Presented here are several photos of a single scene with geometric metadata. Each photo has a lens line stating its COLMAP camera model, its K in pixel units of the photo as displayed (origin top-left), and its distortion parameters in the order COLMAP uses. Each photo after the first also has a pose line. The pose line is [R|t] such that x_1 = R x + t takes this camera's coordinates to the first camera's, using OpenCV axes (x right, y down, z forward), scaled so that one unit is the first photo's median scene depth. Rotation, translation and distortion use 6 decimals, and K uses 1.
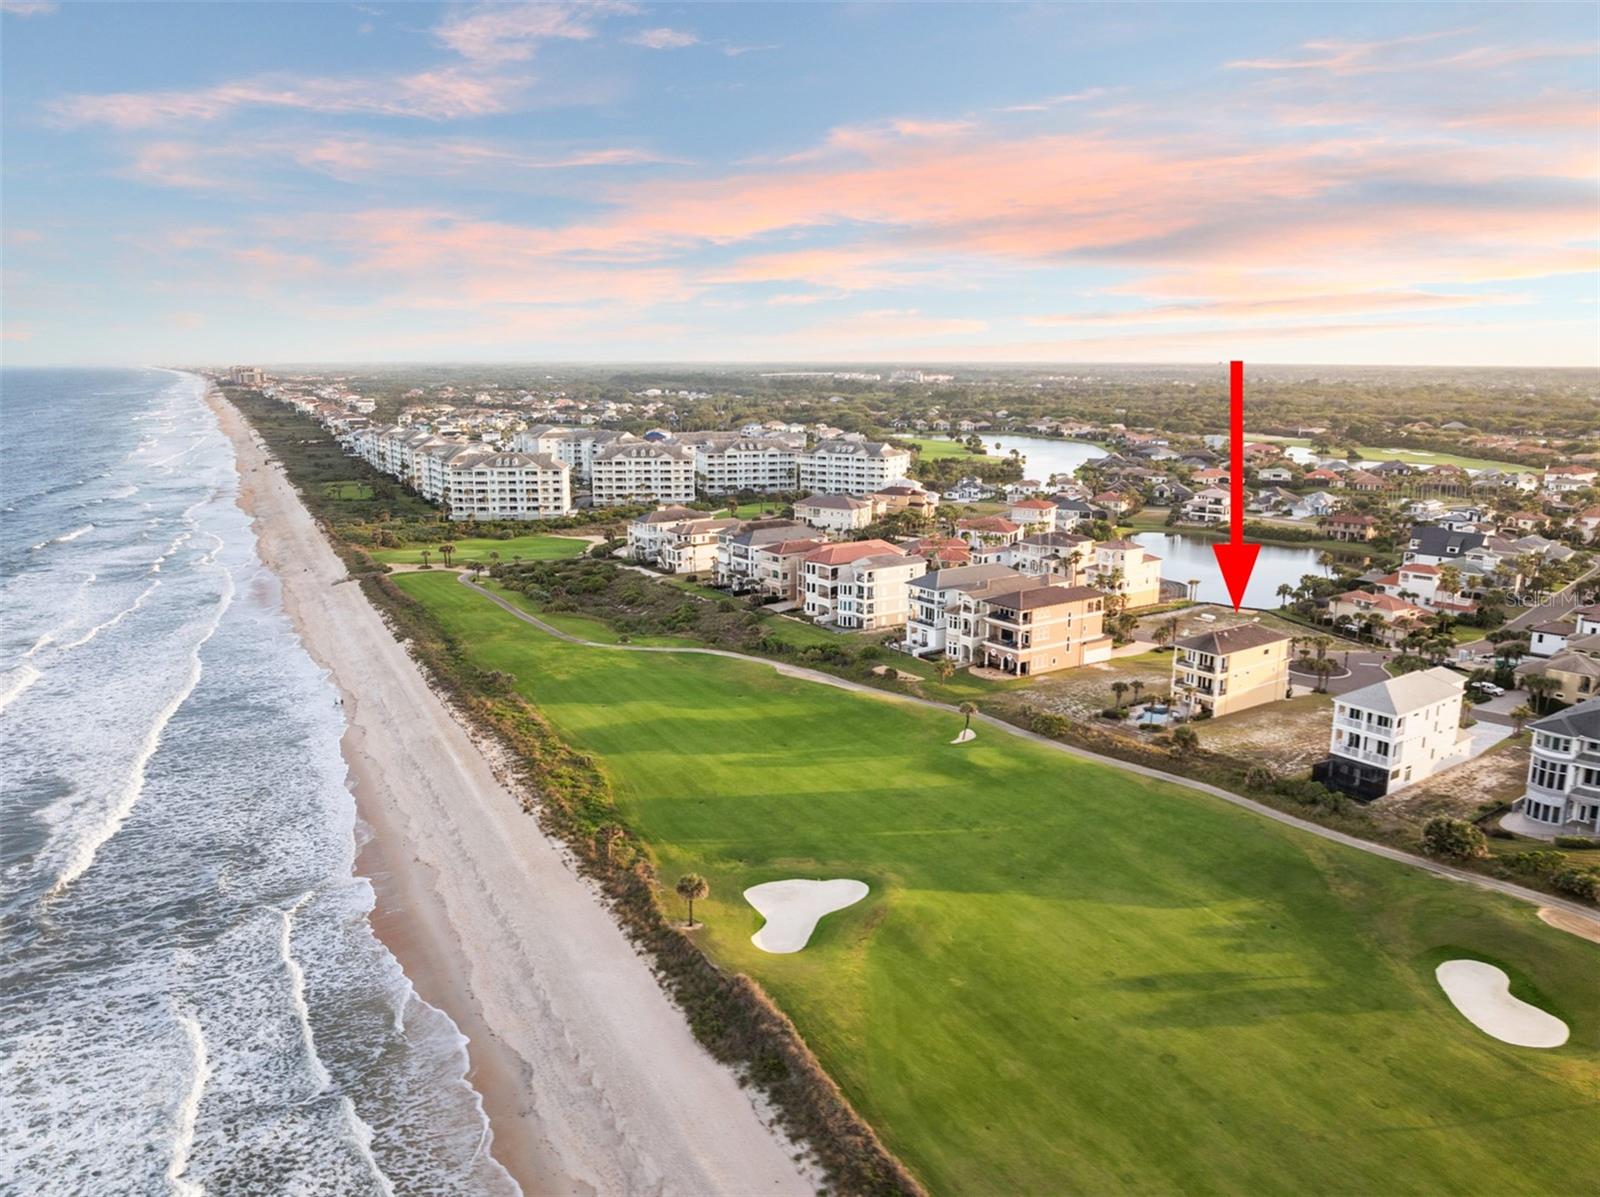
lens RADIAL K [[1116.1, 0, 800.0], [0, 1116.1, 598.5], [0, 0, 1]] dist [0.001135, 0.001182]
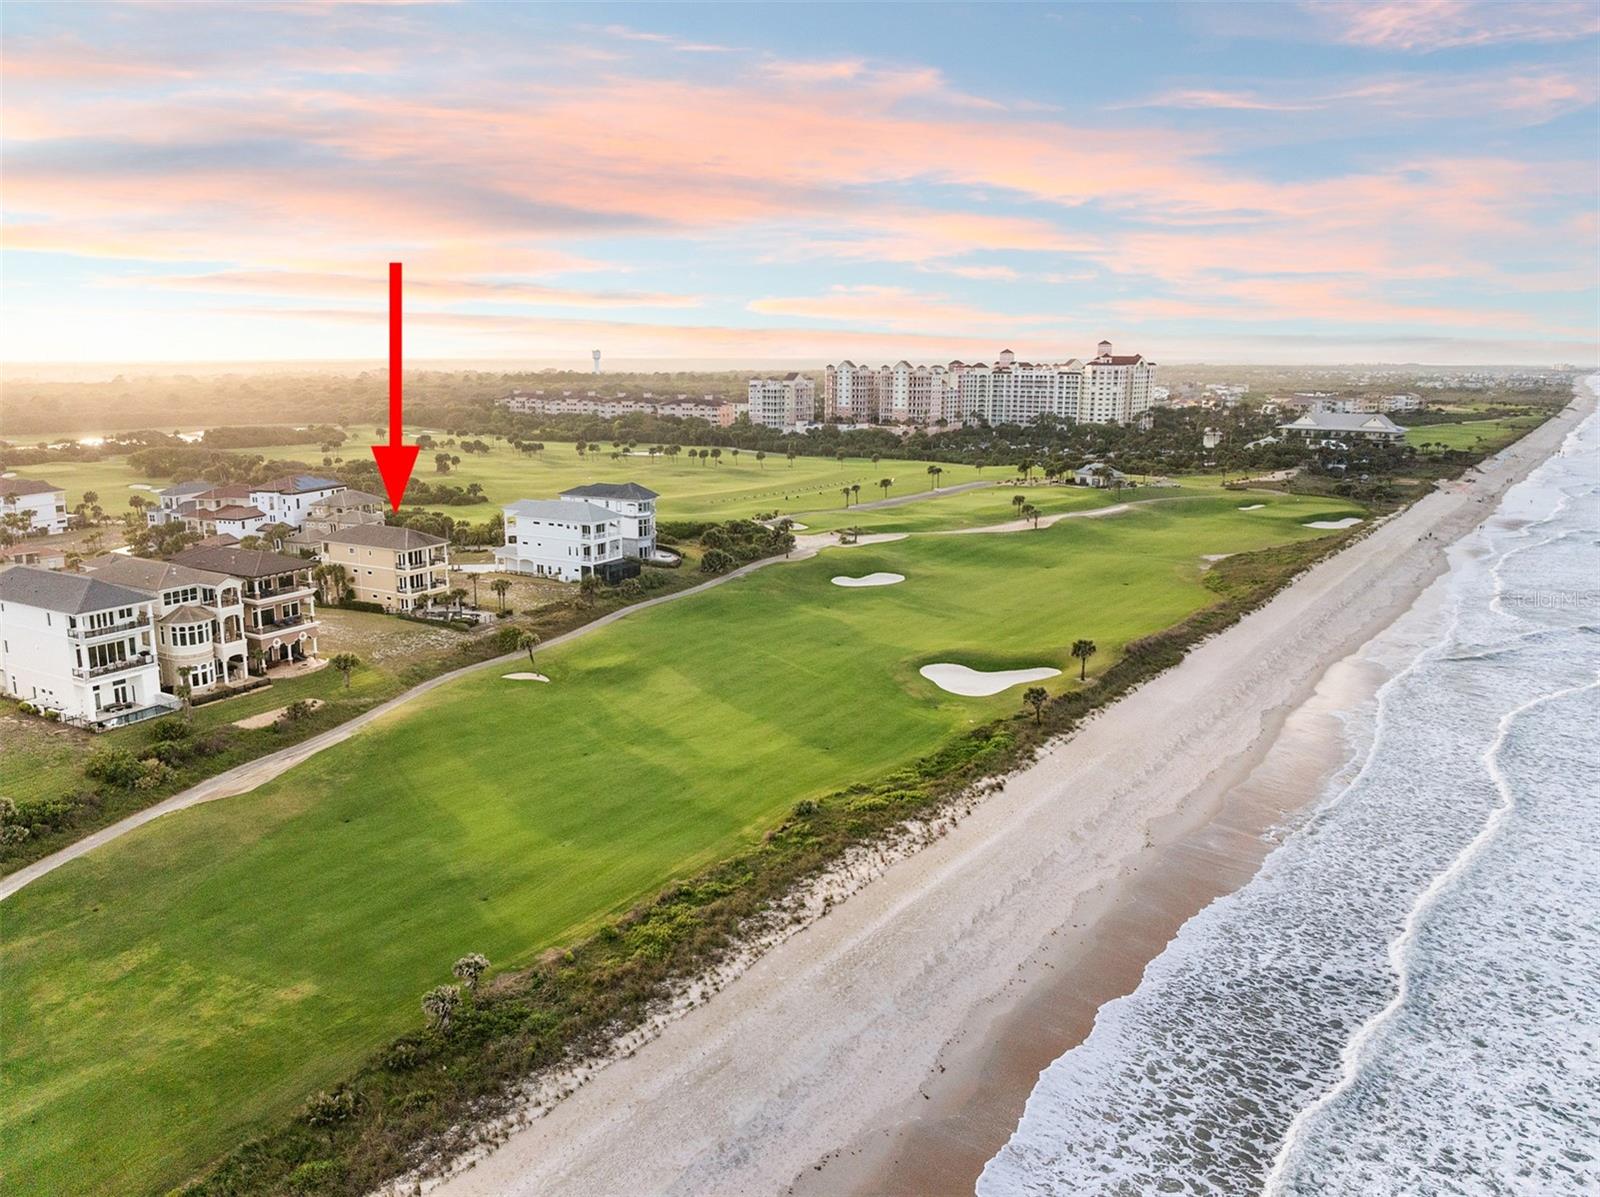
lens RADIAL K [[1116.1, 0, 800.0], [0, 1116.1, 598.5], [0, 0, 1]] dist [0.001135, 0.001182]
pose [[-0.437231, -0.202712, 0.876206, -0.776211], [0.177388, 0.935689, 0.304991, -0.178862], [-0.881681, 0.288780, -0.373154, 1.275119]]
